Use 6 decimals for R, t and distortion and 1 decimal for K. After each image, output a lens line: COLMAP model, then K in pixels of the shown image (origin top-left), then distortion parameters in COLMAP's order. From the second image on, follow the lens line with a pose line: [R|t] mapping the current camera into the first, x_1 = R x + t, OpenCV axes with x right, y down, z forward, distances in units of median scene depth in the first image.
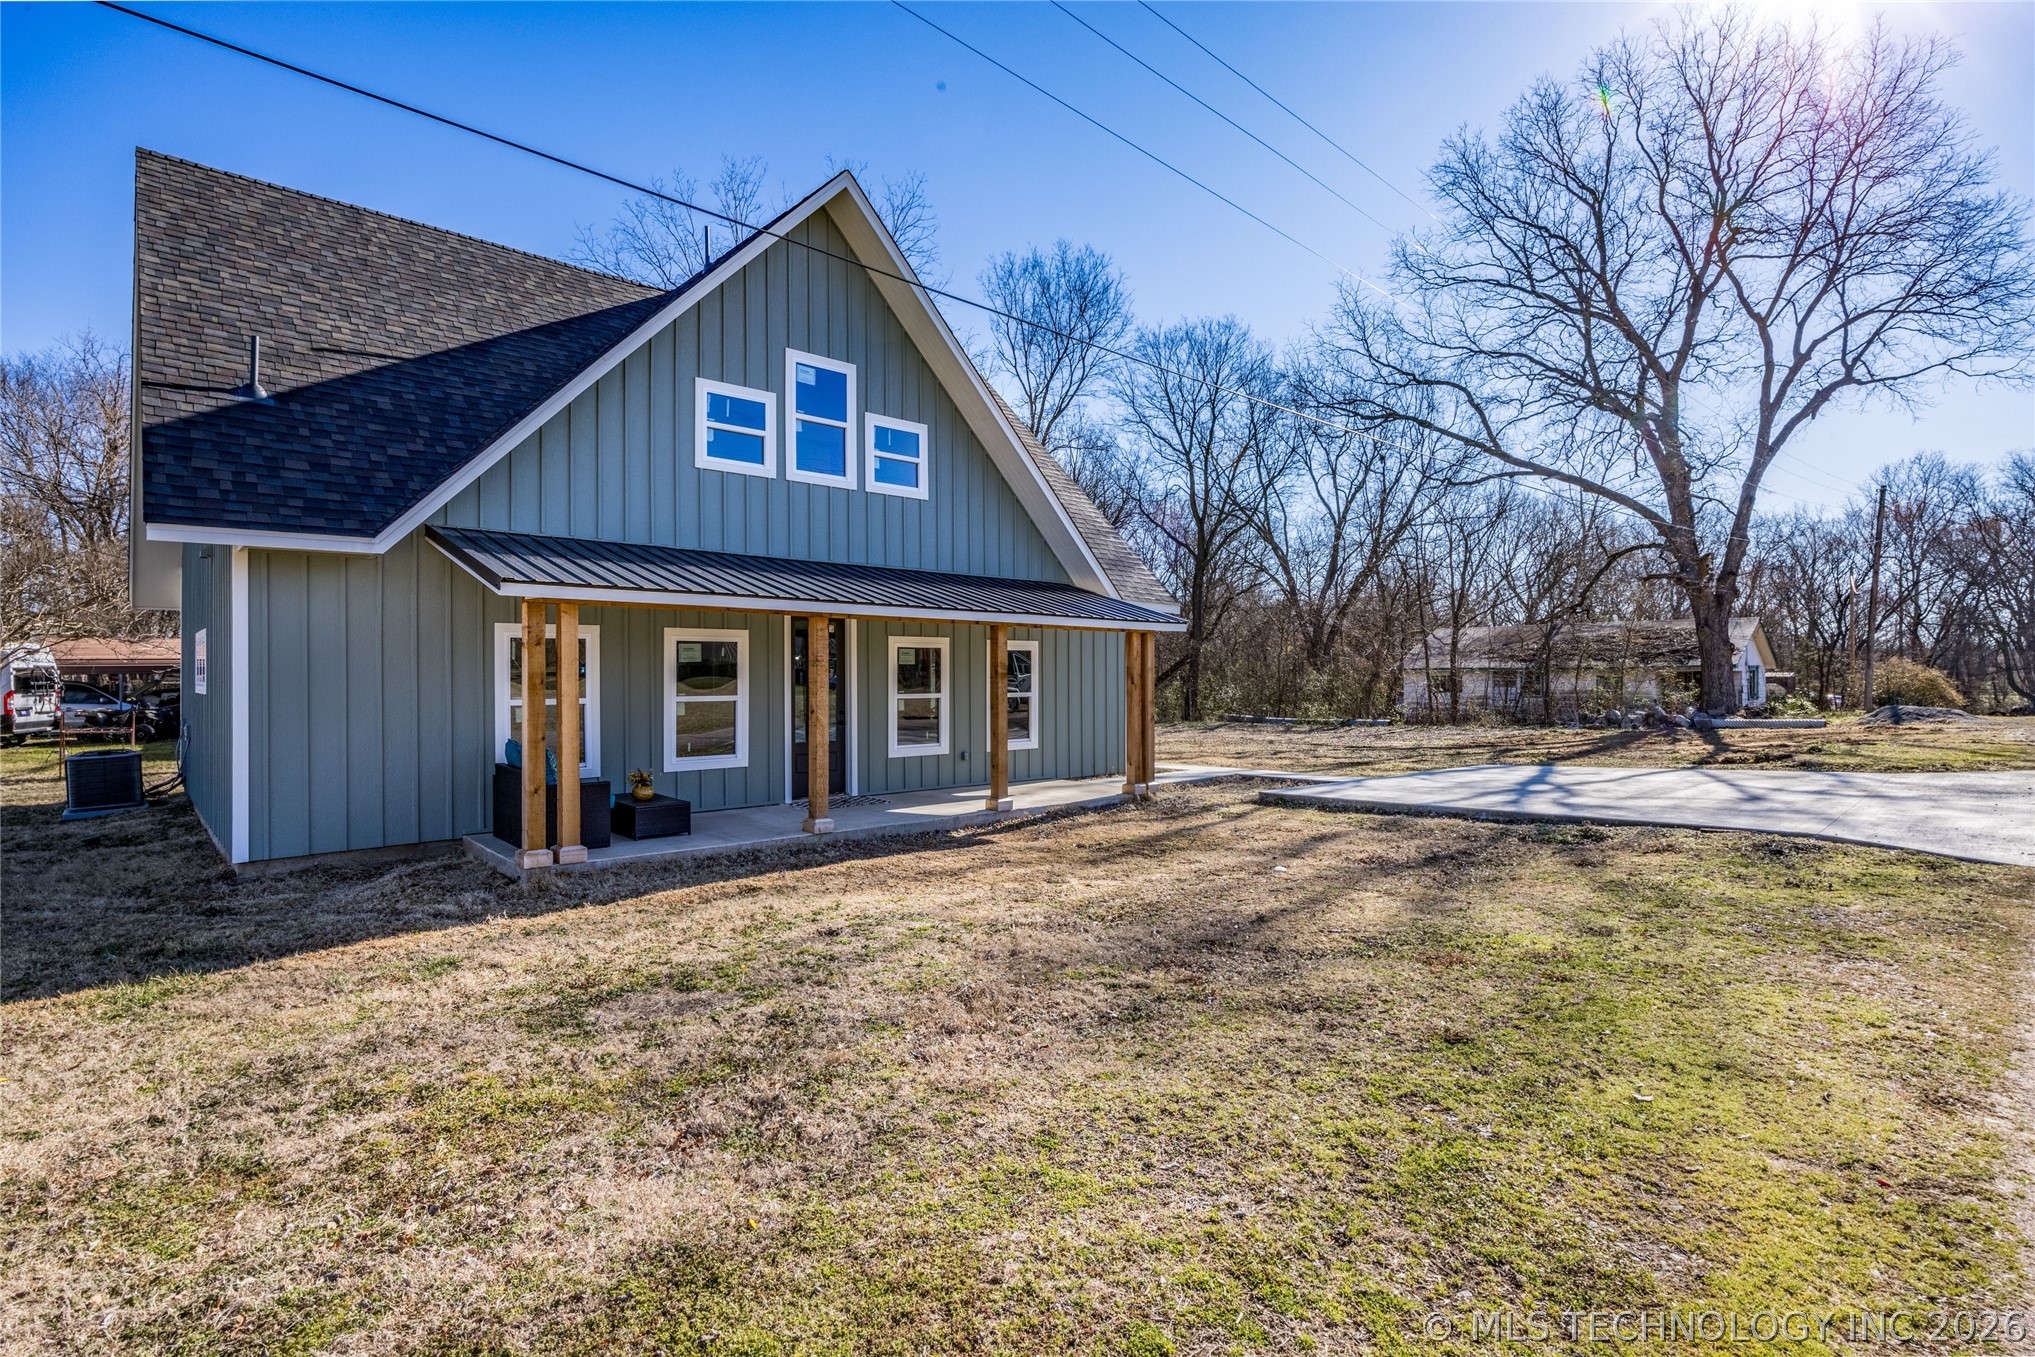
lens RADIAL K [[990.4, 0, 1017.5], [0, 990.4, 678.5], [0, 0, 1]] dist [0.000320, 0.000078]
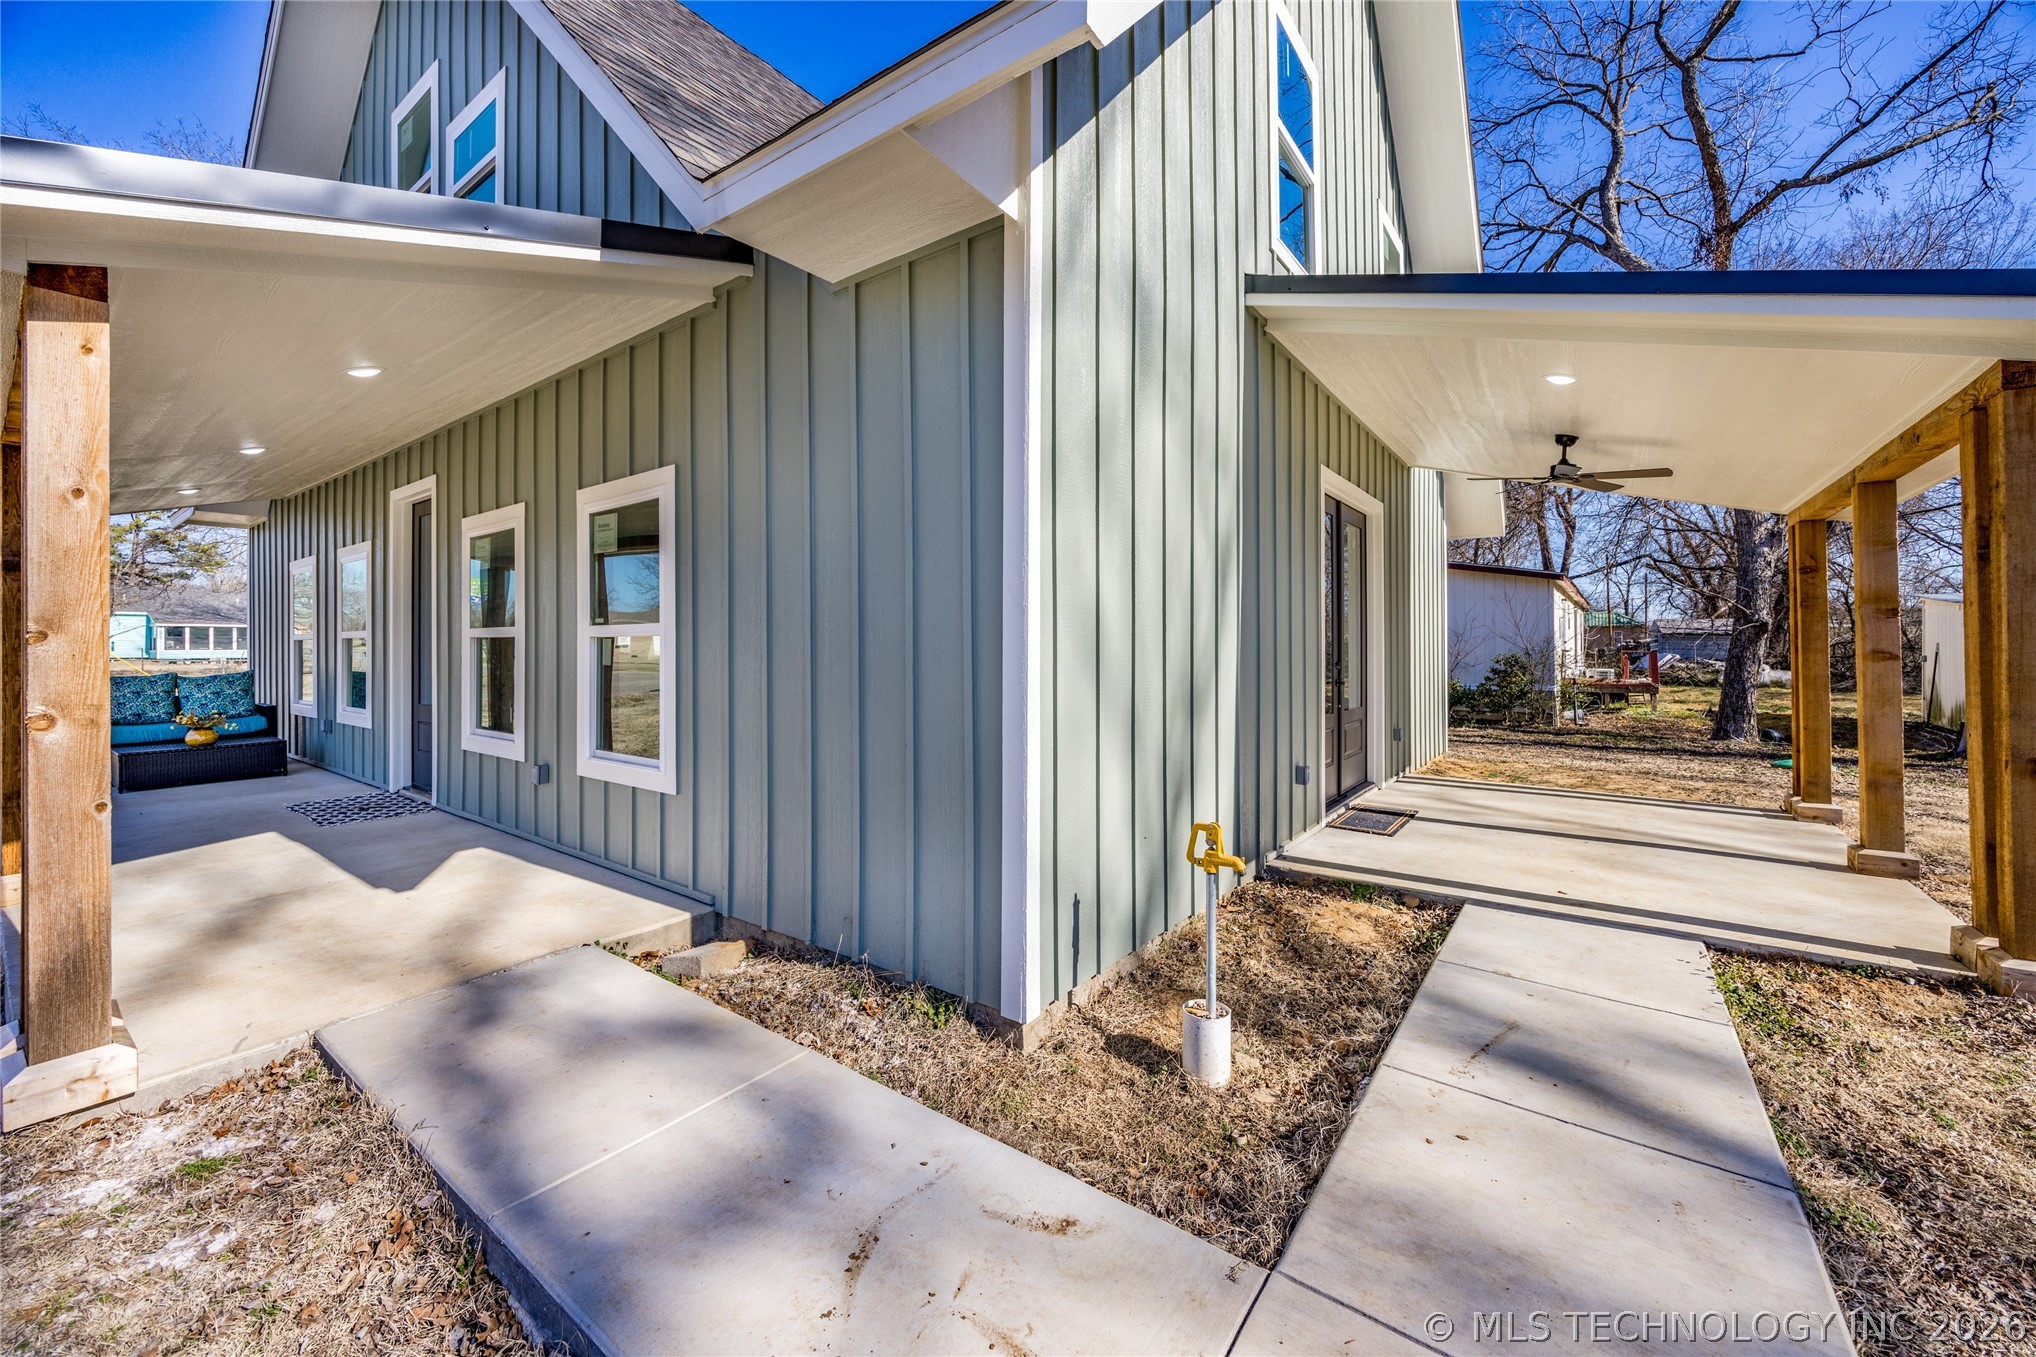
lens RADIAL K [[789.7, 0, 1014.4], [0, 789.7, 646.4], [0, 0, 1]] dist [-0.000127, -0.000115]
pose [[0.173069, -0.007595, -0.984880, 0.350871], [-0.012081, 0.999879, -0.009834, 0.028251], [0.984836, 0.013600, 0.172956, 1.305053]]
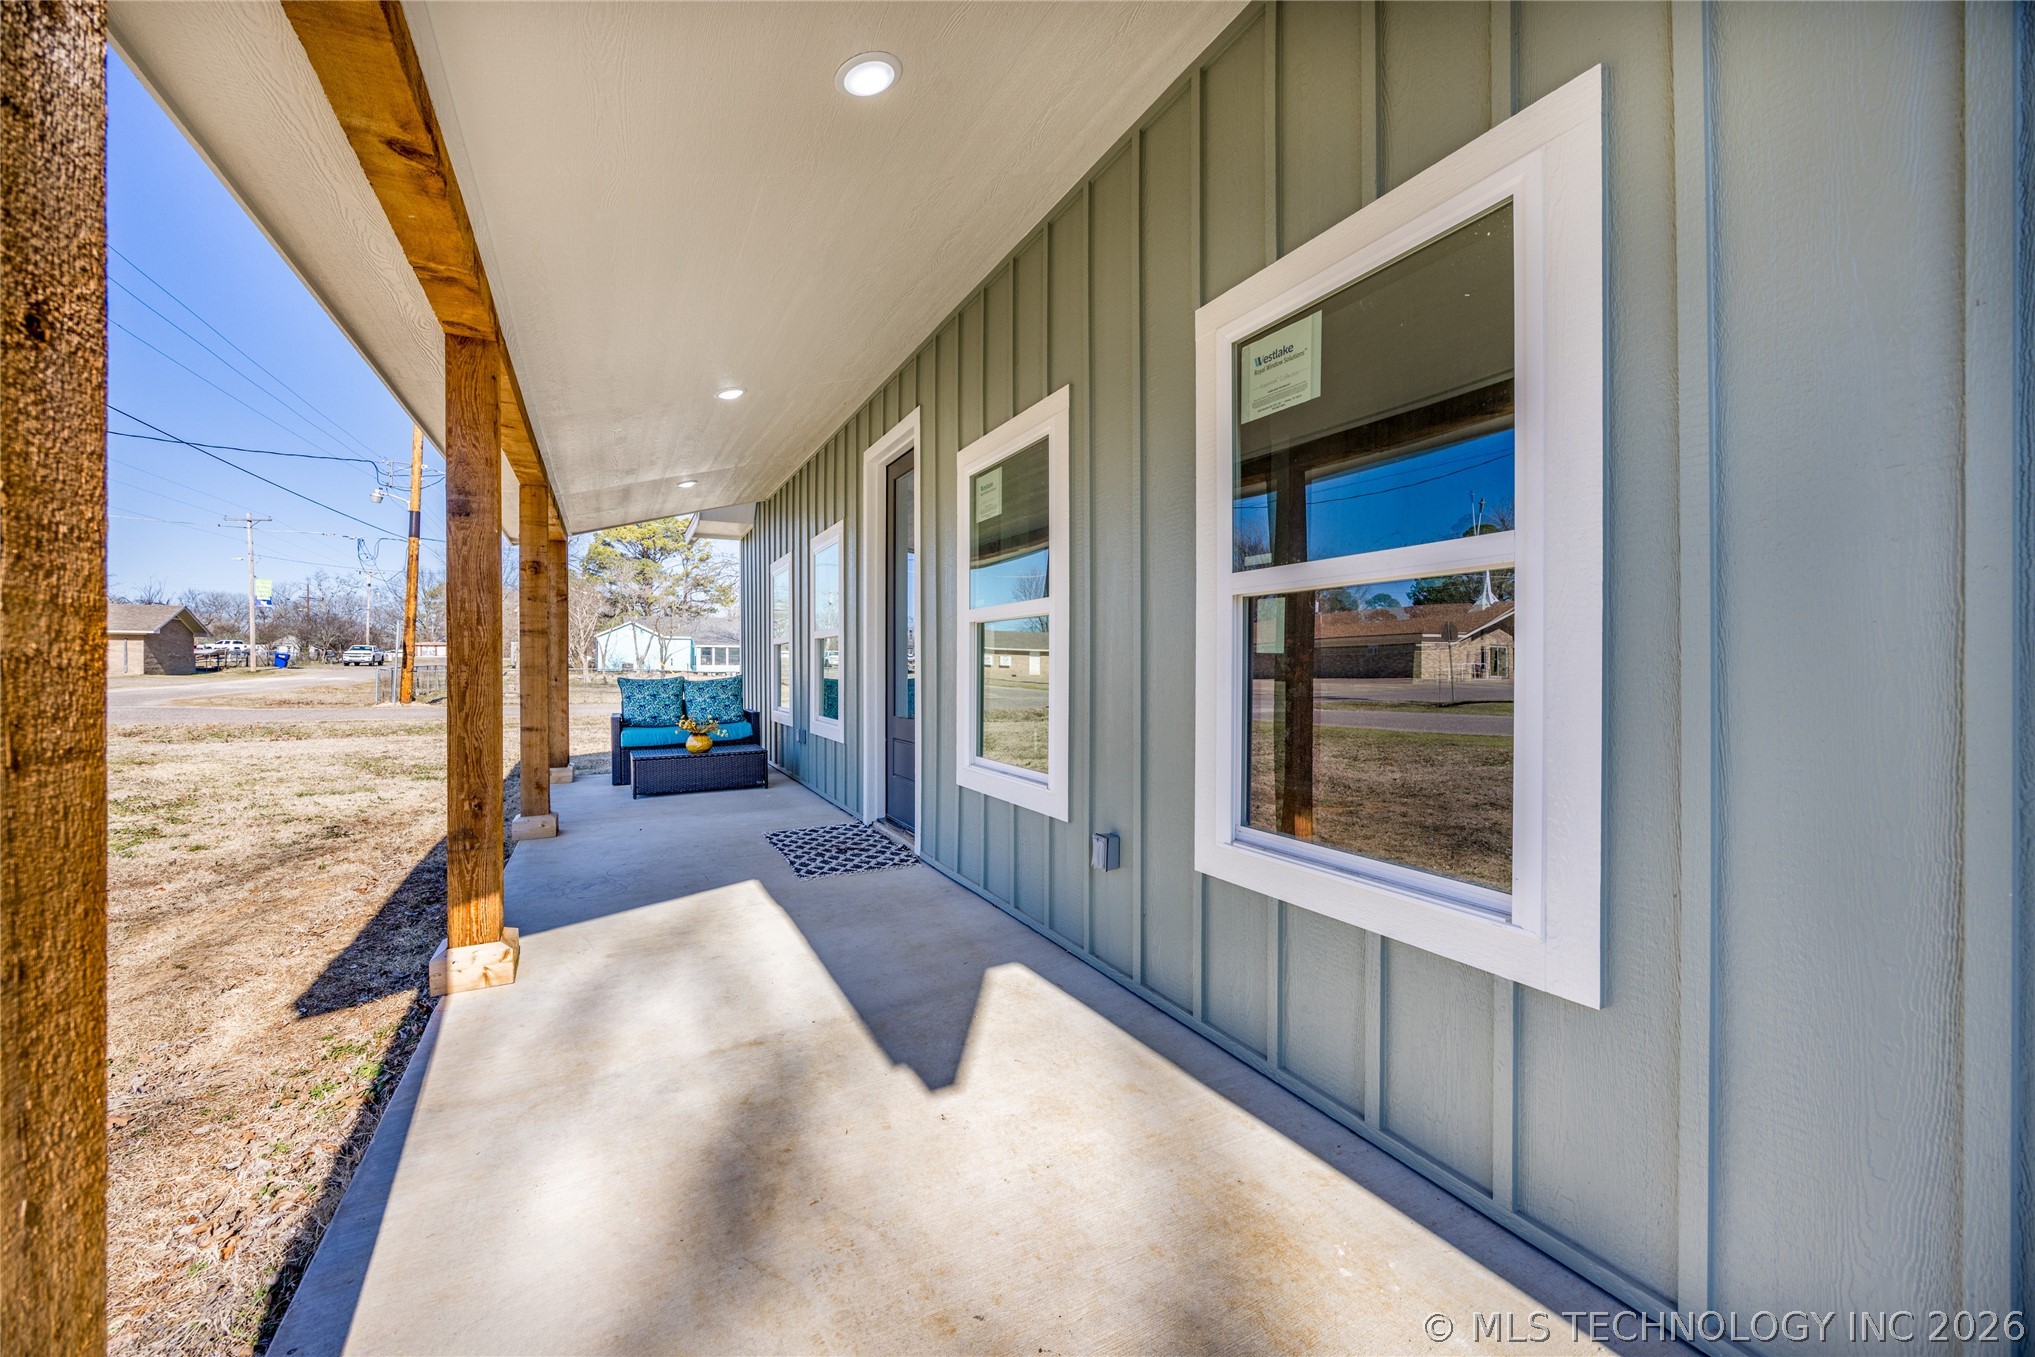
lens RADIAL K [[778.8, 0, 1017.5], [0, 778.8, 678.5], [0, 0, 1]] dist [0.000954, 0.000019]
pose [[-0.263375, 0.007191, -0.964667, 0.143516], [-0.018869, 0.999743, 0.012604, 0.039917], [0.964509, 0.021522, -0.263172, 1.176553]]
